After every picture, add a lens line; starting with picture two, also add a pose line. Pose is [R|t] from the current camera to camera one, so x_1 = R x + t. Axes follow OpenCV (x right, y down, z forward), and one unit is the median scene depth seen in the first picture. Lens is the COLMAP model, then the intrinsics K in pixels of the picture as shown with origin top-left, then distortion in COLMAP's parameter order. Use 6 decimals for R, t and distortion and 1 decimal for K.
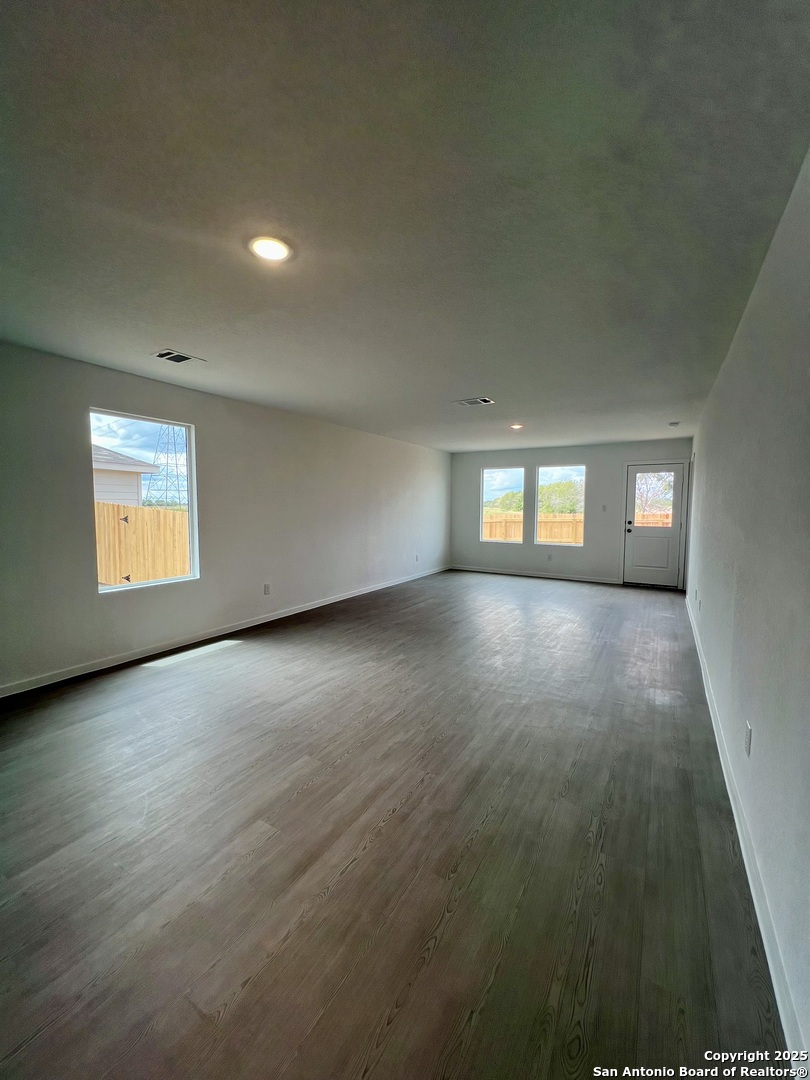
lens RADIAL K [[431.6, 0, 404.5], [0, 431.6, 541.7], [0, 0, 1]] dist [-0.003326, 0.000870]
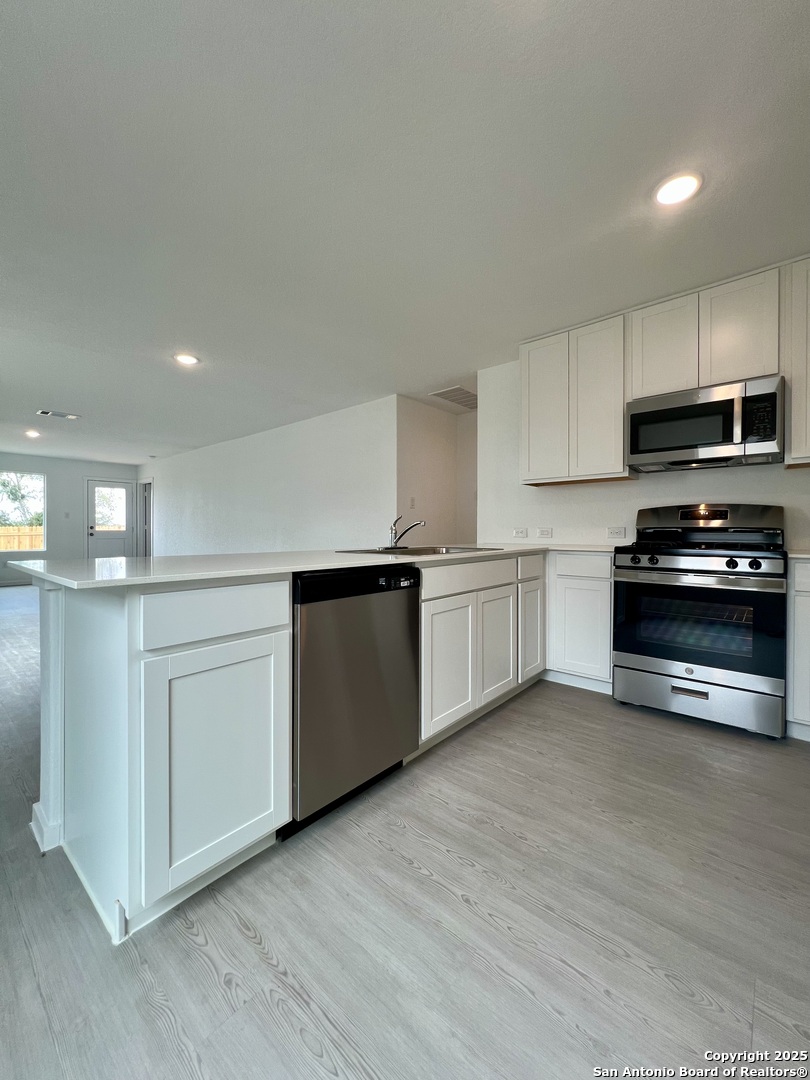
lens RADIAL K [[431.6, 0, 406.0], [0, 431.6, 535.6], [0, 0, 1]] dist [-0.003326, 0.000870]
pose [[0.174487, -0.016968, 0.984513, -0.642097], [0.081756, 0.996649, 0.002687, 0.058576], [-0.981260, 0.080021, 0.175289, -0.085182]]
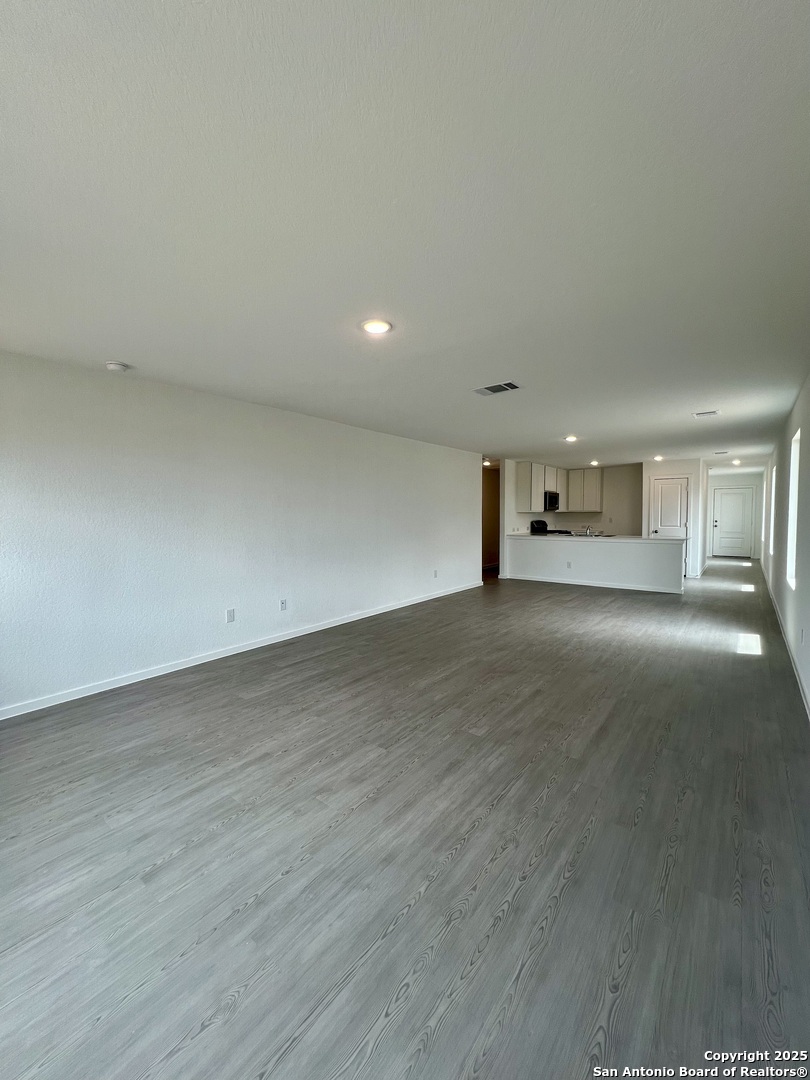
lens RADIAL K [[431.6, 0, 407.0], [0, 431.6, 534.1], [0, 0, 1]] dist [-0.003326, 0.000870]
pose [[-0.991812, -0.004725, 0.127622, 0.171814], [0.011515, 0.991936, 0.126213, -0.116690], [-0.127189, 0.126649, -0.983760, 1.446800]]
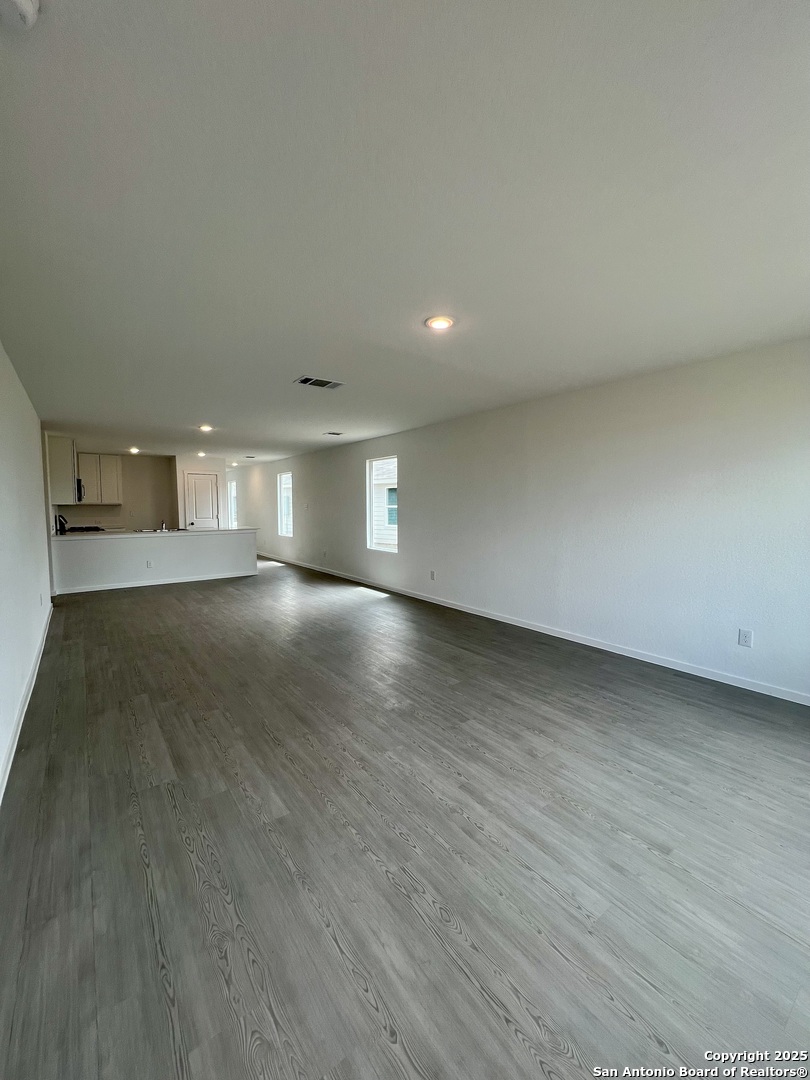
lens RADIAL K [[431.6, 0, 406.8], [0, 431.6, 531.9], [0, 0, 1]] dist [-0.003326, 0.000870]
pose [[-0.382098, 0.053966, -0.922545, 0.680946], [-0.074836, 0.993208, 0.089095, -0.093803], [0.921086, 0.103083, -0.375465, 1.158808]]
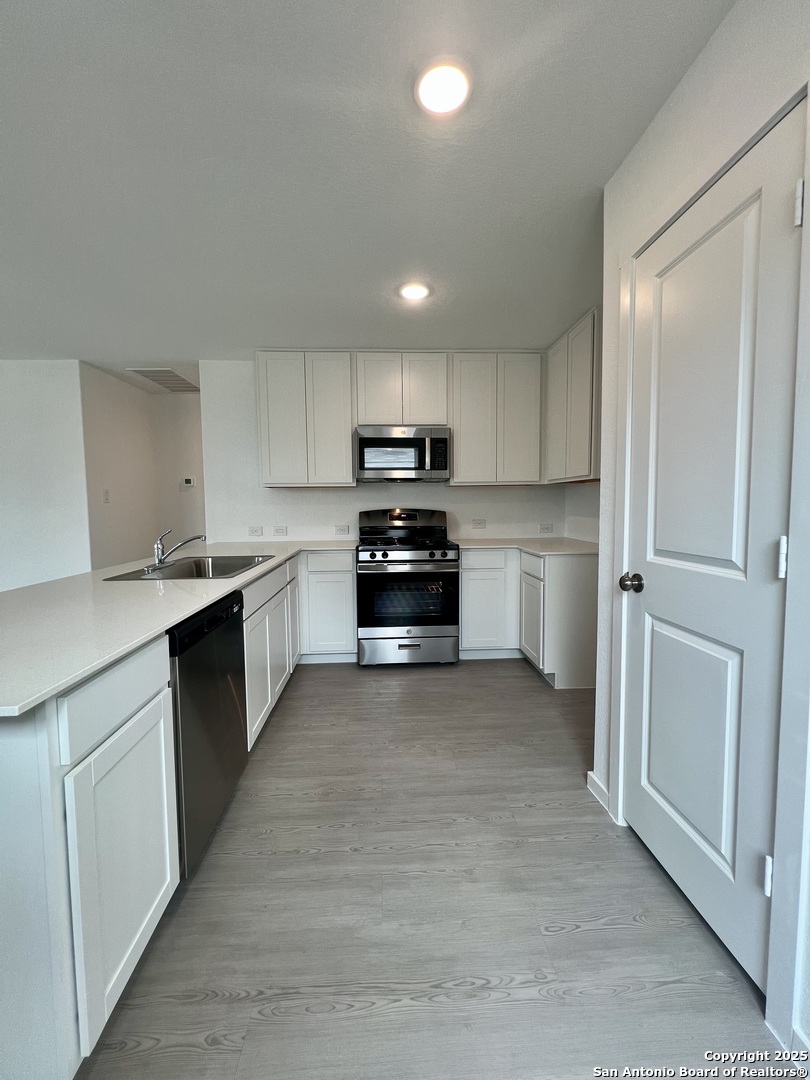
lens RADIAL K [[431.6, 0, 405.3], [0, 431.6, 536.6], [0, 0, 1]] dist [-0.003326, 0.000870]
pose [[-0.554928, -0.062631, 0.829537, -0.662517], [0.074802, 0.989366, 0.124737, 0.014320], [-0.828528, 0.131271, -0.544343, 0.026277]]
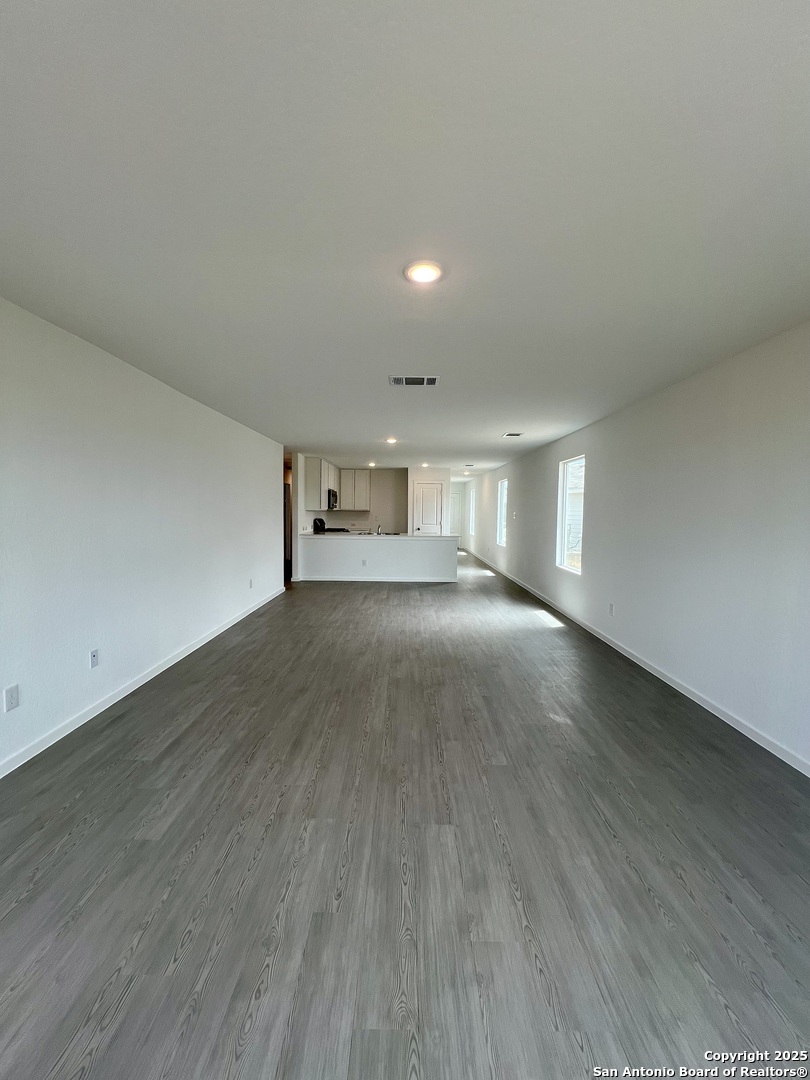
lens RADIAL K [[431.6, 0, 406.8], [0, 431.6, 533.2], [0, 0, 1]] dist [-0.003326, 0.000870]
pose [[-0.860745, 0.010837, -0.508920, 0.433483], [-0.058197, 0.991123, 0.119536, -0.112118], [0.505698, 0.132508, -0.852474, 1.297932]]
